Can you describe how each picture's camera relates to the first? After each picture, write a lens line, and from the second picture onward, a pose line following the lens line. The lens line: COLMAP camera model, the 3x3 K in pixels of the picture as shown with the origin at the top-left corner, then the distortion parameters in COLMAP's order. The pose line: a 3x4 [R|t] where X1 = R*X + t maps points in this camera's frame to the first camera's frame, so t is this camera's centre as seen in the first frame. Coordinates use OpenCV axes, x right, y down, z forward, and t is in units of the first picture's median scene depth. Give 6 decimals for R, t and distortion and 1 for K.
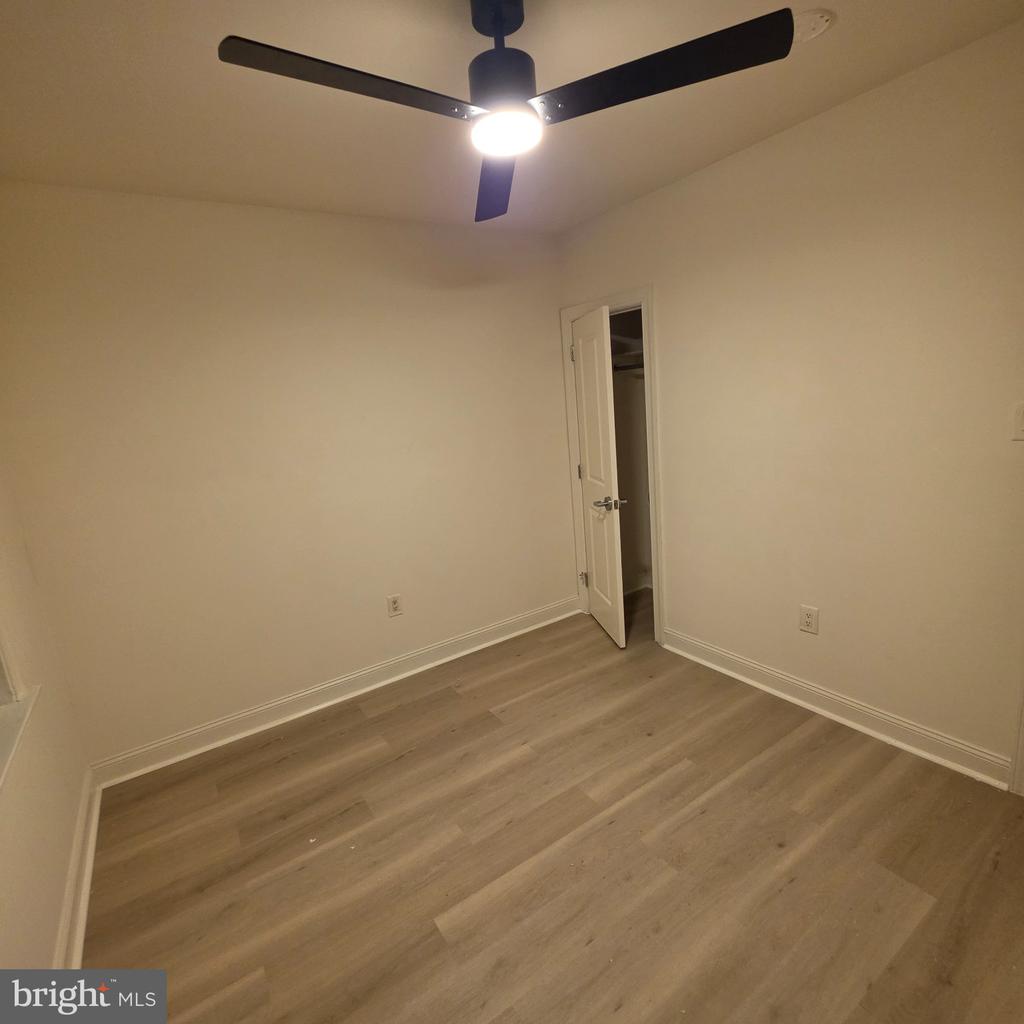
lens RADIAL K [[542.4, 0, 512.9], [0, 542.4, 507.4], [0, 0, 1]] dist [-0.003726, 0.000255]
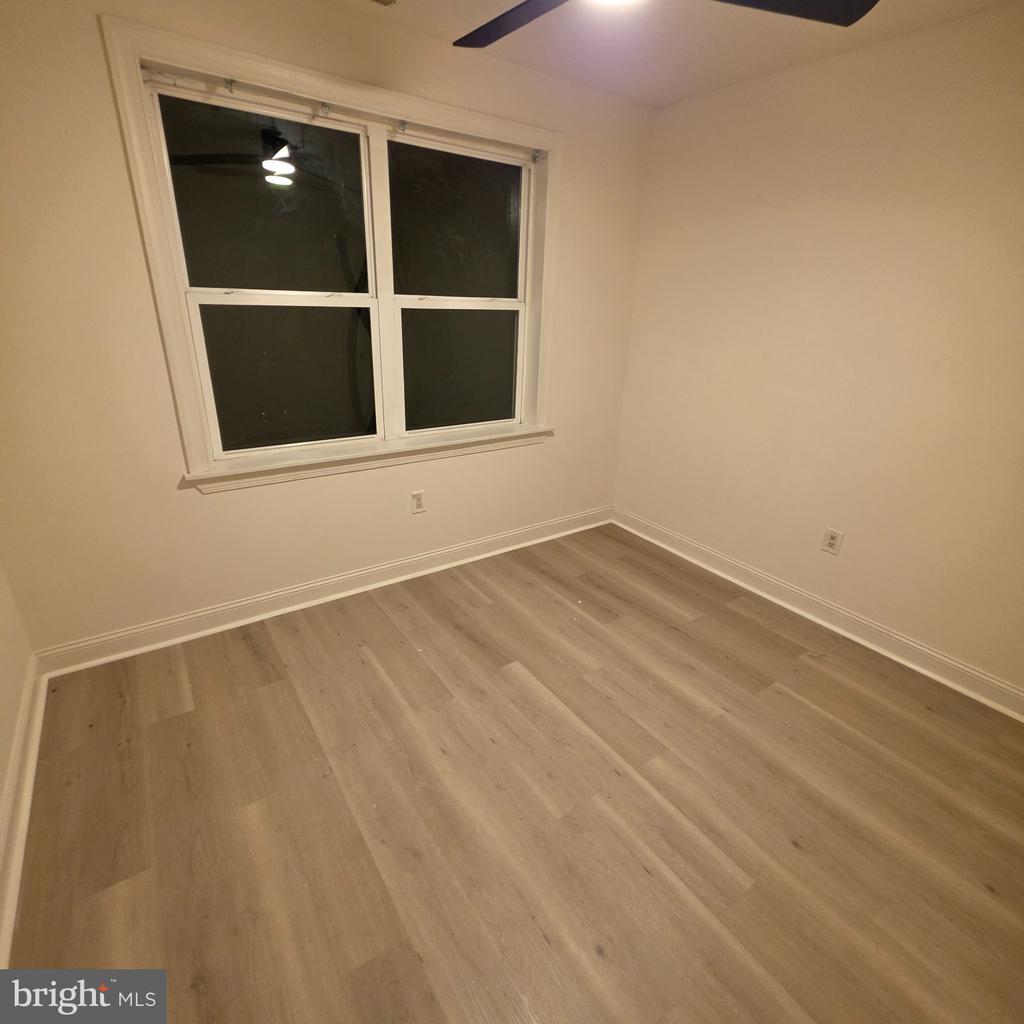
lens RADIAL K [[542.4, 0, 512.9], [0, 542.4, 507.4], [0, 0, 1]] dist [-0.003726, 0.000255]
pose [[0.021140, 0.448985, -0.893289, 0.774072], [-0.241013, 0.869427, 0.431288, -0.171104], [0.970292, 0.206177, 0.126591, 0.583035]]
